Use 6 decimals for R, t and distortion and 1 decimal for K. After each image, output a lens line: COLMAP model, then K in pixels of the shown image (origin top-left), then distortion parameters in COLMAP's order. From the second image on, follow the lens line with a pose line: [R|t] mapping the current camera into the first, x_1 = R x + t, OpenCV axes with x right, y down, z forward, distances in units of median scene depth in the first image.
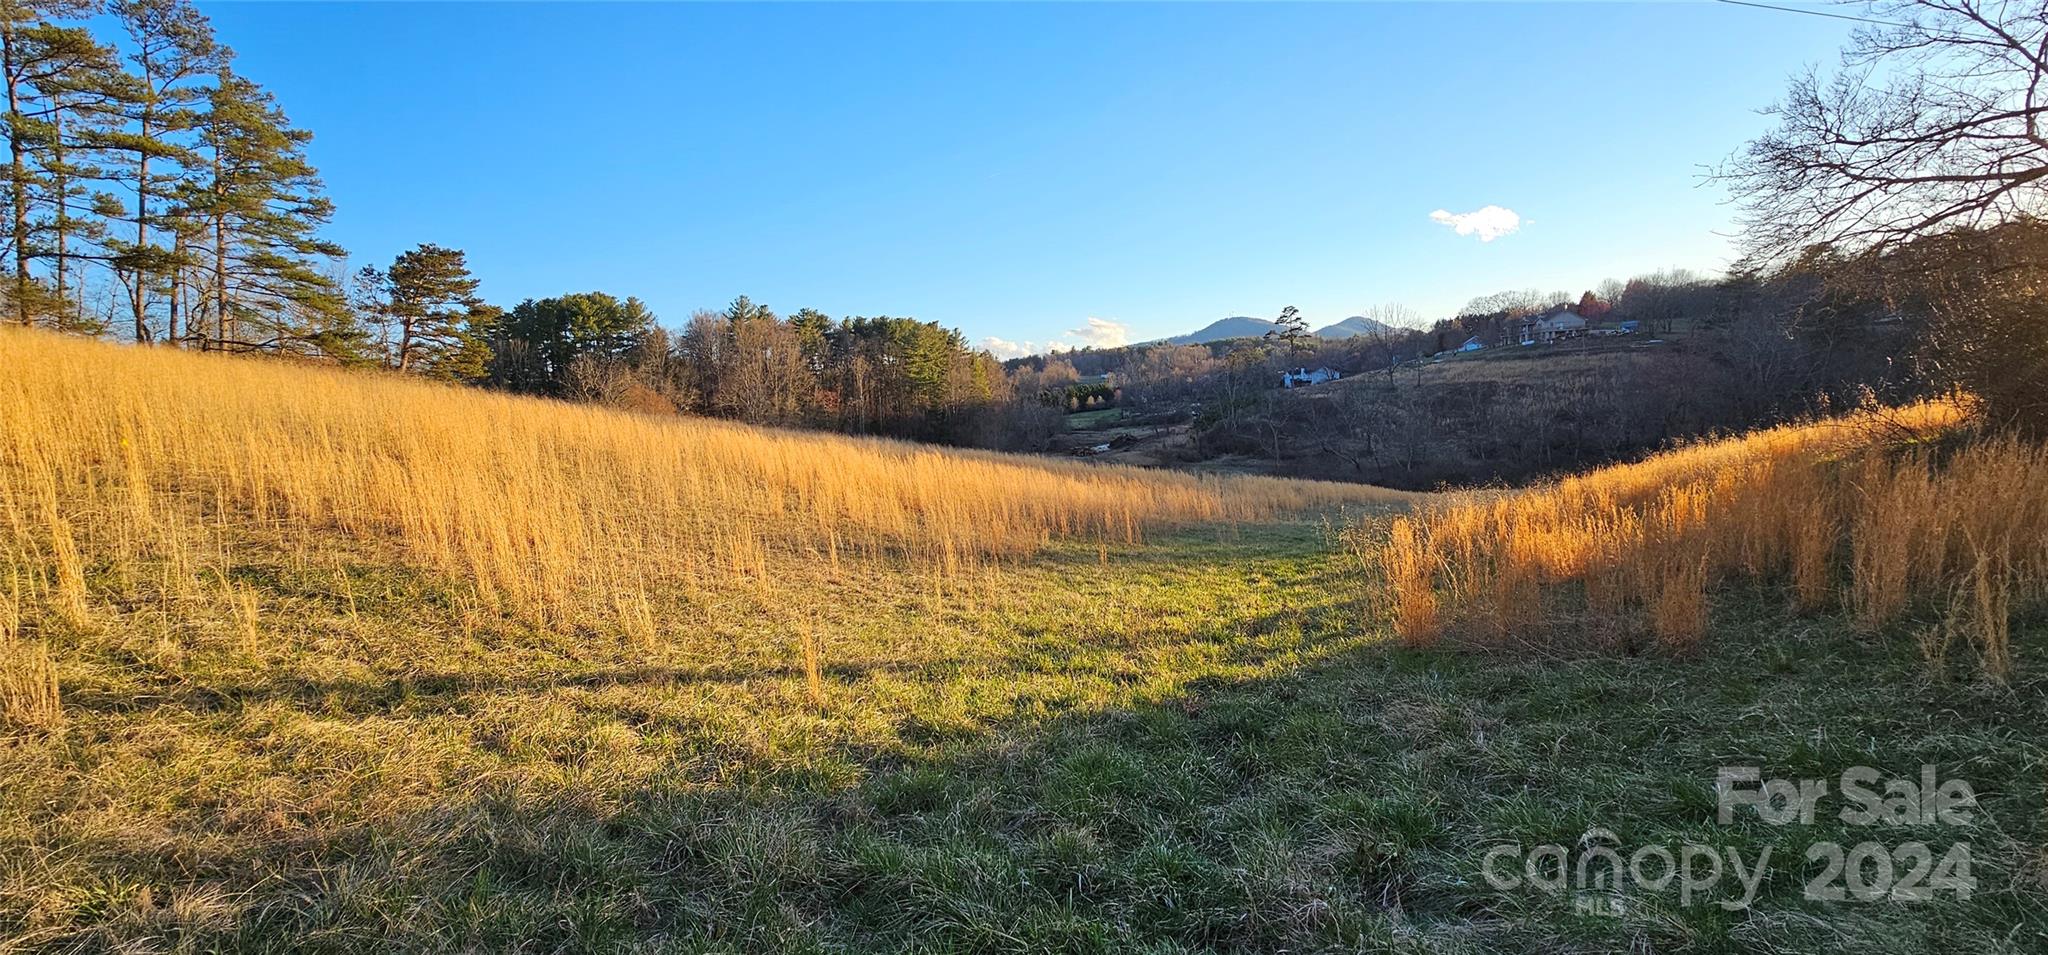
lens RADIAL K [[841.2, 0, 1030.9], [0, 841.2, 484.9], [0, 0, 1]] dist [-0.002041, -0.000703]
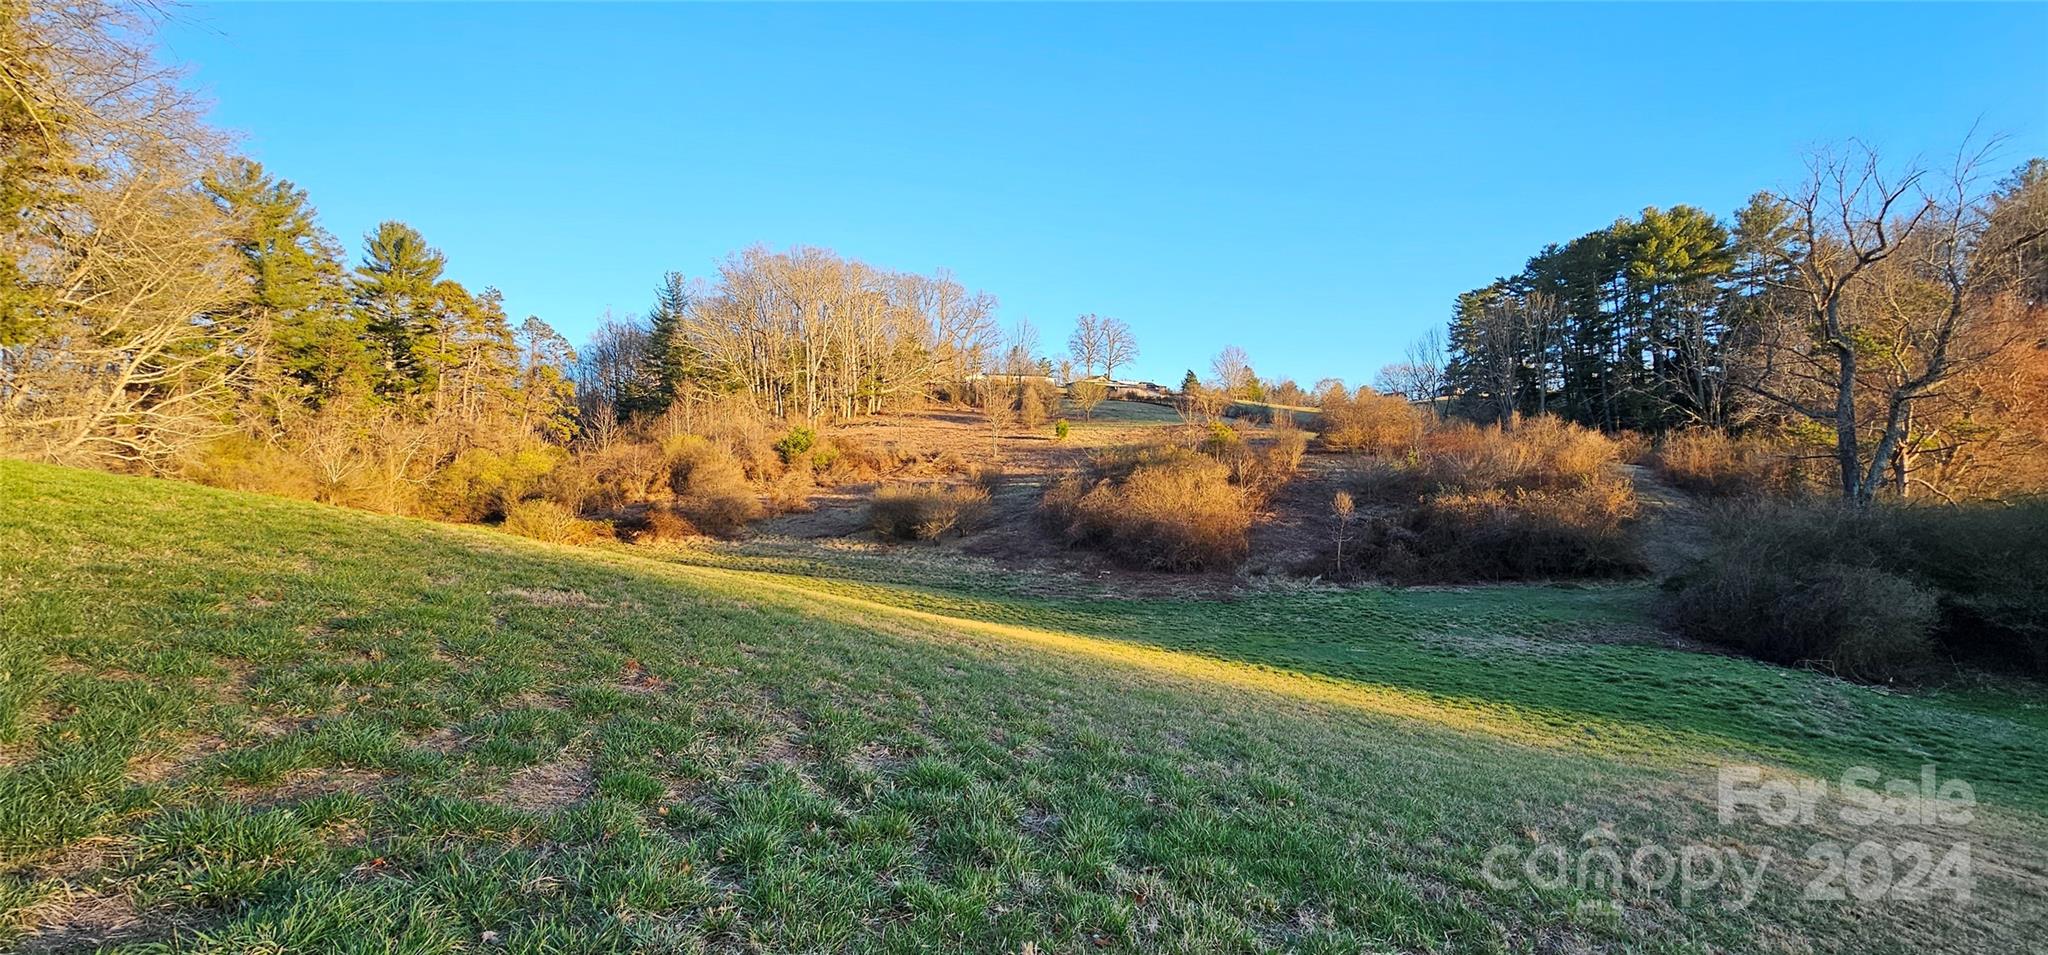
lens RADIAL K [[841.2, 0, 1030.7], [0, 841.2, 478.9], [0, 0, 1]] dist [-0.002041, -0.000703]
pose [[0.501698, 0.027716, -0.864599, -0.222101], [-0.080015, 0.996688, -0.014479, -0.006910], [0.861334, 0.076445, 0.502255, 0.330552]]
